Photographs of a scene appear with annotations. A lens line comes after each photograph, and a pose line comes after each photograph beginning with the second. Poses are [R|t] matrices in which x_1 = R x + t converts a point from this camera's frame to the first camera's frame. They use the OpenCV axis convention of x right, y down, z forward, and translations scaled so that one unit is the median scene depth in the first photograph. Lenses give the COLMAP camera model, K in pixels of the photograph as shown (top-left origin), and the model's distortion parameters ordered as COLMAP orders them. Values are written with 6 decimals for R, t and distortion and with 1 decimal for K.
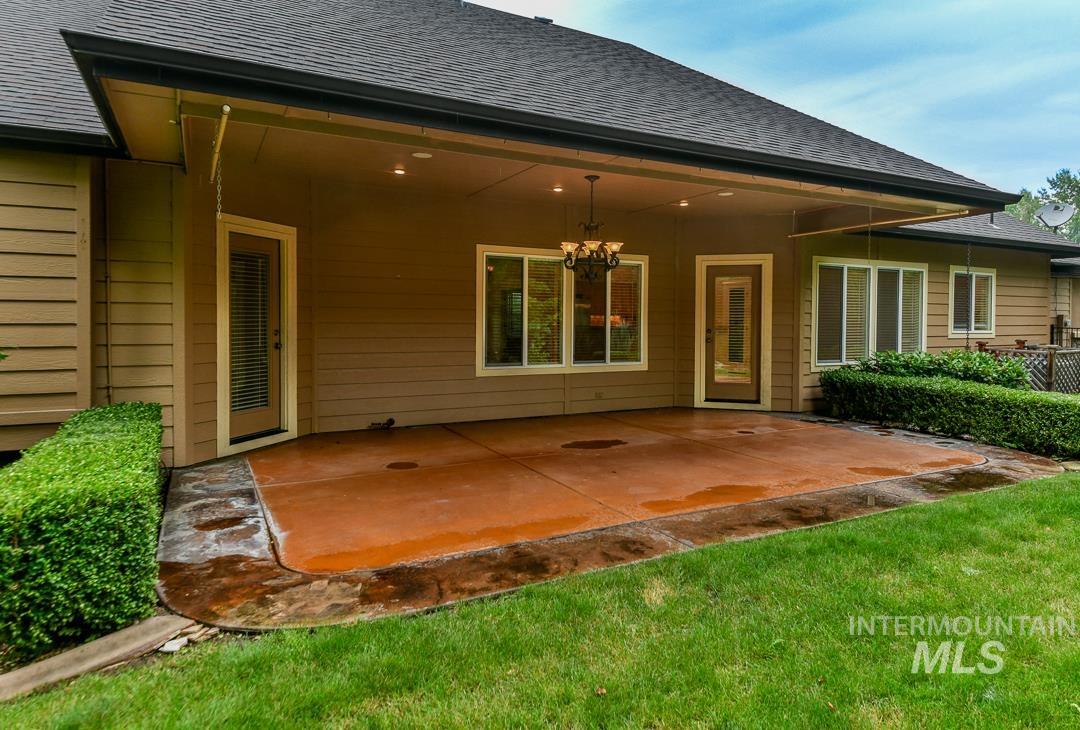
lens RADIAL K [[654.1, 0, 543.8], [0, 654.1, 347.9], [0, 0, 1]] dist [0.084289, 0.000257]
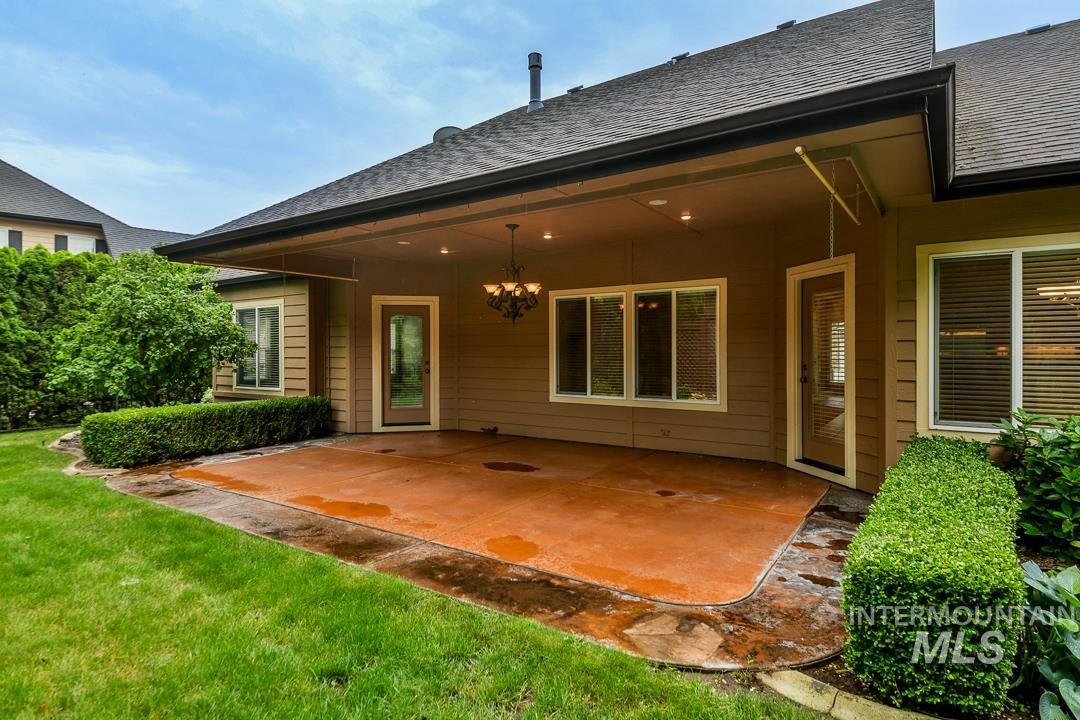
lens RADIAL K [[576.9, 0, 540.0], [0, 576.9, 360.0], [0, 0, 1]] dist [0.030508, -0.000147]
pose [[0.451172, 0.005959, -0.892417, 0.797135], [-0.030880, 0.999483, -0.008938, -0.020984], [0.891903, 0.031590, 0.451123, 0.493855]]
